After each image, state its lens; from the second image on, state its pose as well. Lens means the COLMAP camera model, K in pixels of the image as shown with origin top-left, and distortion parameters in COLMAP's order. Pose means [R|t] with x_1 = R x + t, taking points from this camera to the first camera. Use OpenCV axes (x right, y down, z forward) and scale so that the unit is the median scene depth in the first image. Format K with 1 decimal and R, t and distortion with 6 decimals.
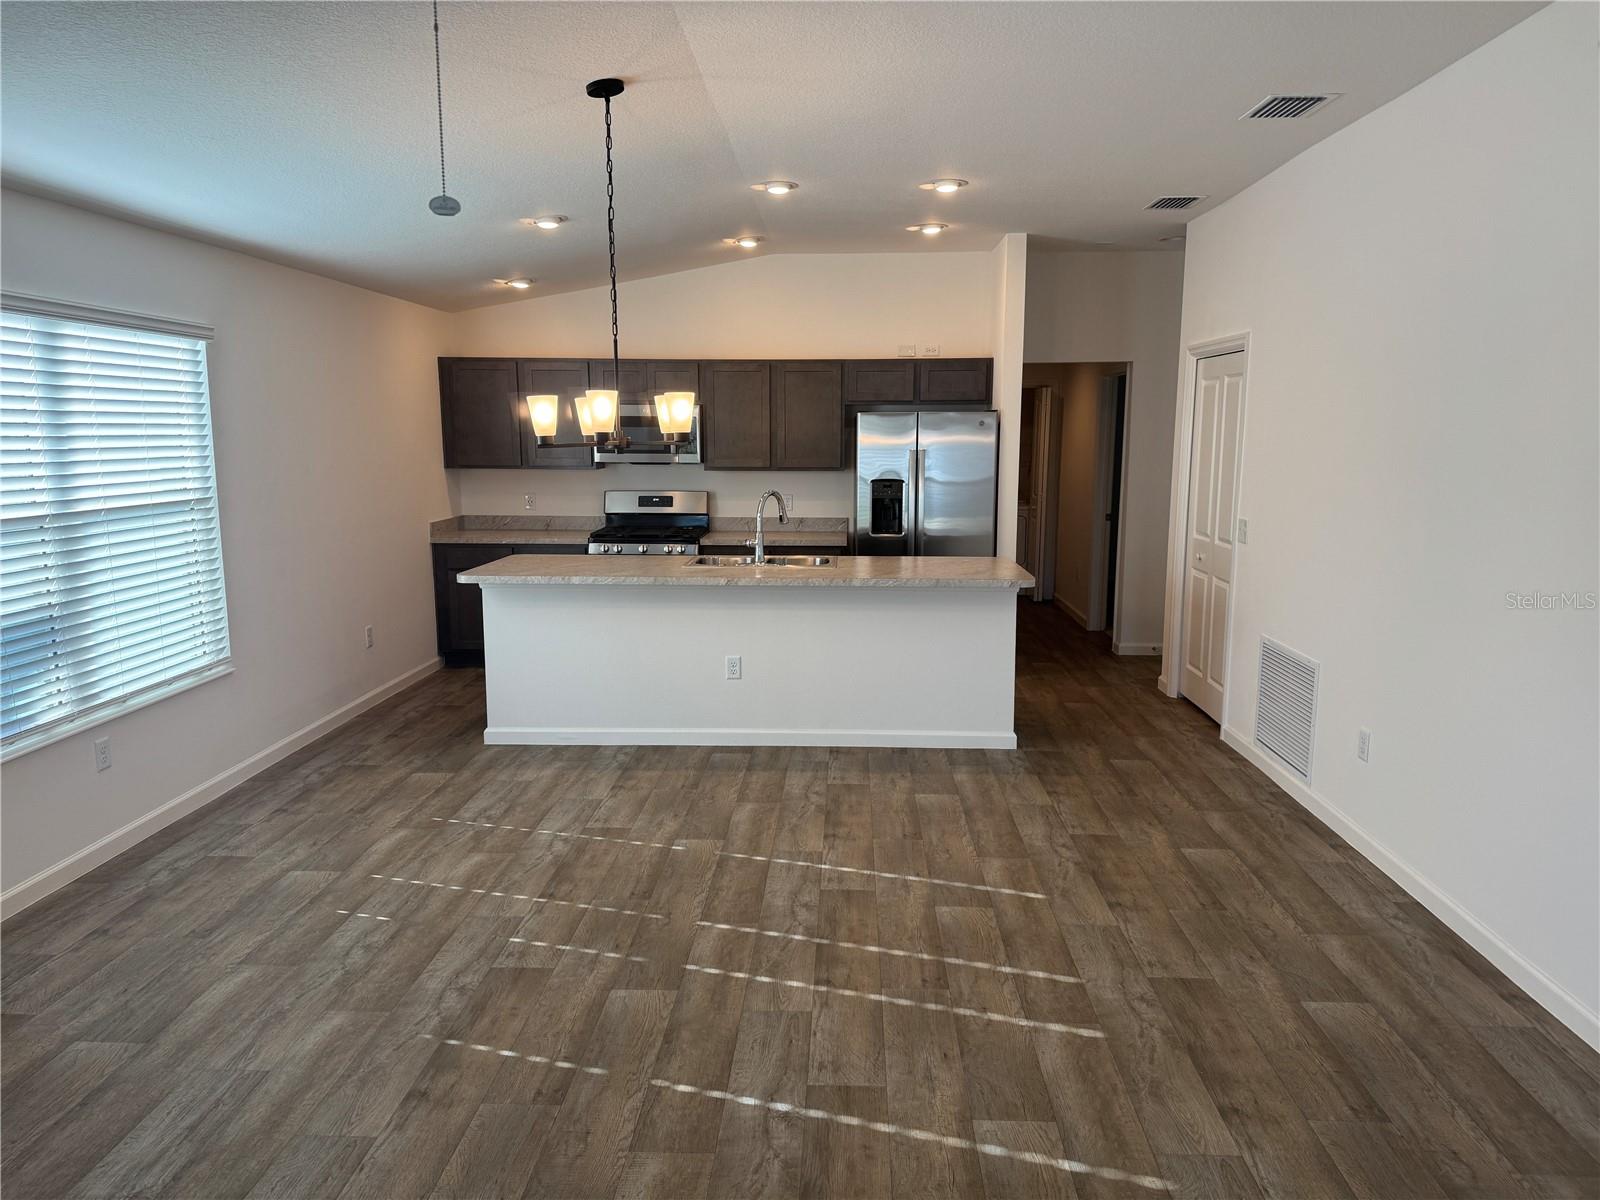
lens RADIAL K [[1116.9, 0, 800.5], [0, 1116.9, 599.9], [0, 0, 1]] dist [-0.066648, -0.009156]
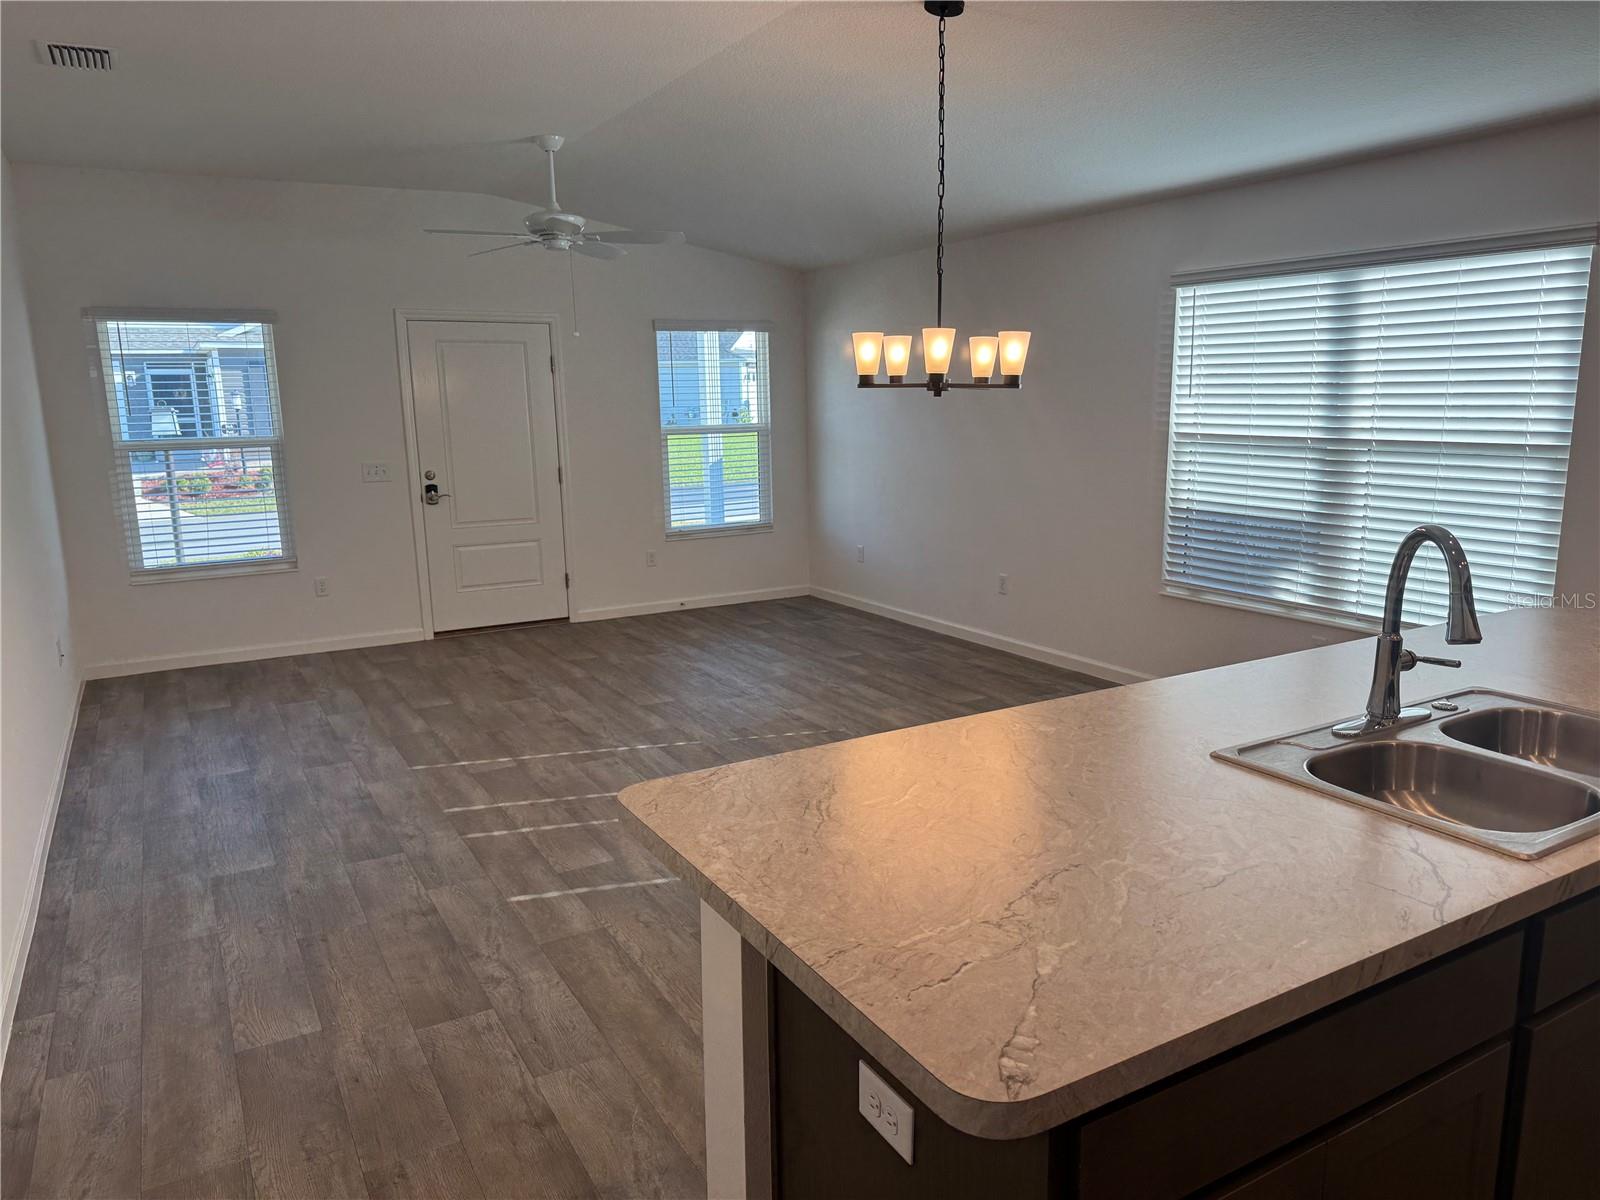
lens RADIAL K [[1116.9, 0, 806.5], [0, 1116.9, 600.2], [0, 0, 1]] dist [-0.066648, -0.009156]
pose [[-0.846826, 0.110031, -0.520364, 0.468753], [-0.071489, 0.945942, 0.316359, -0.267854], [0.527043, 0.305101, -0.793183, 1.816997]]
